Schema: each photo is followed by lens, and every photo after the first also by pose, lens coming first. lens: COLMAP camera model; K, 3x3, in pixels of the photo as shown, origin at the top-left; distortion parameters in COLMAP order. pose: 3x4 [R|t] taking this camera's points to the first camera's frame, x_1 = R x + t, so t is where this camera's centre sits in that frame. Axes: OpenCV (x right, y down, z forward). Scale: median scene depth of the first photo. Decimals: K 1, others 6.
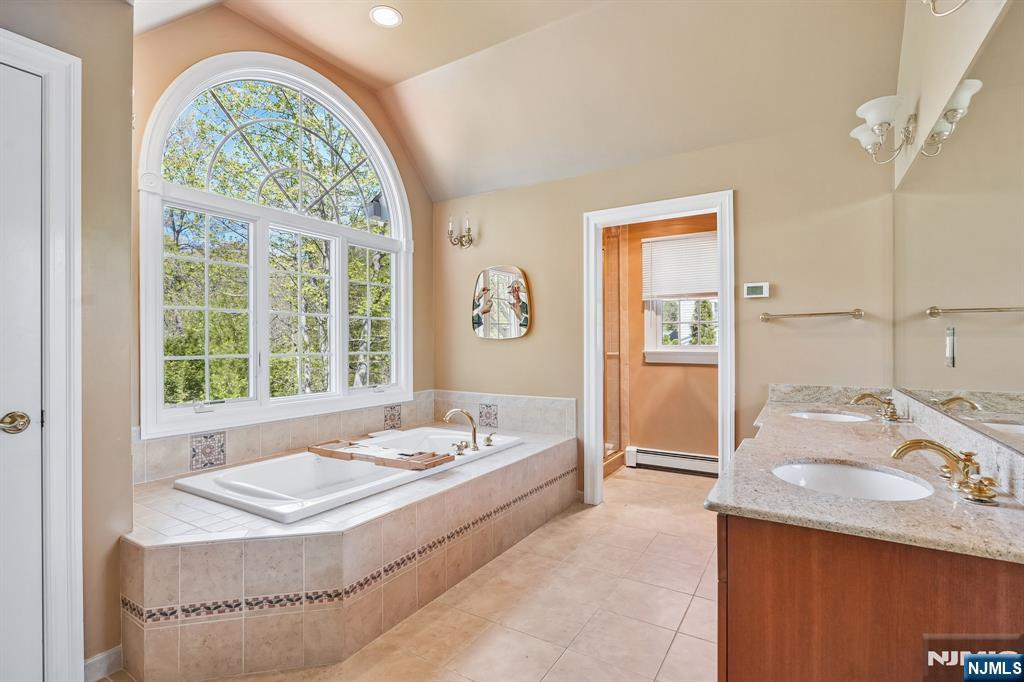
lens RADIAL K [[484.9, 0, 512.0], [0, 484.9, 341.0], [0, 0, 1]] dist [-0.000486, -0.000029]
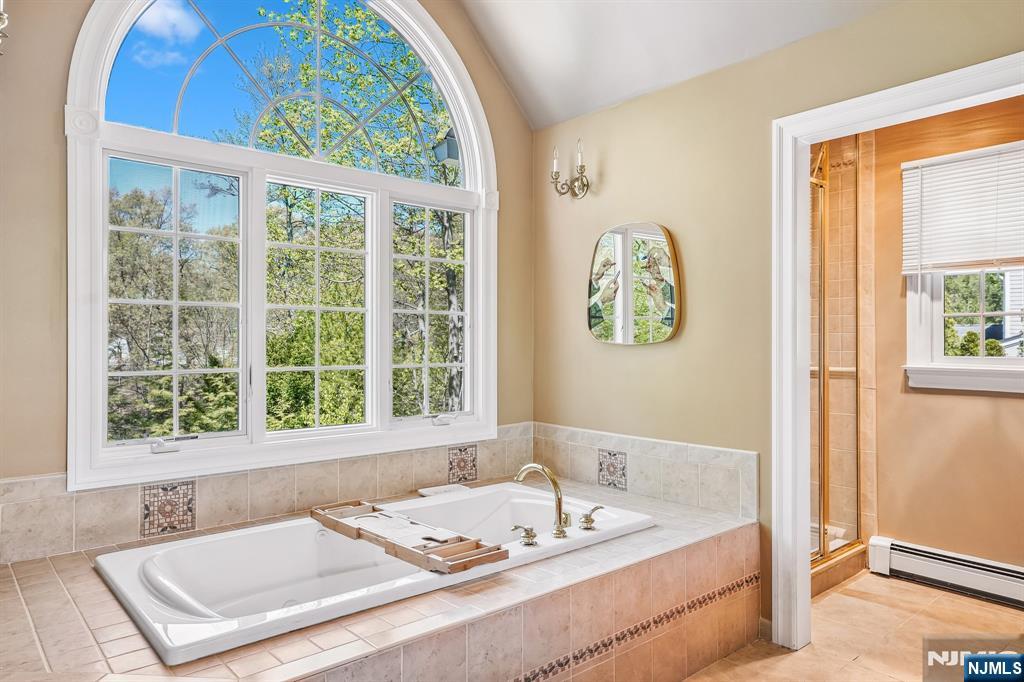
lens RADIAL K [[669.2, 0, 511.4], [0, 669.2, 337.2], [0, 0, 1]] dist [-0.005548, 0.034912]
pose [[0.954244, 0.001752, -0.299023, 0.087470], [-0.002215, 0.999997, -0.001210, -0.012552], [0.299019, 0.001817, 0.954245, 0.166700]]
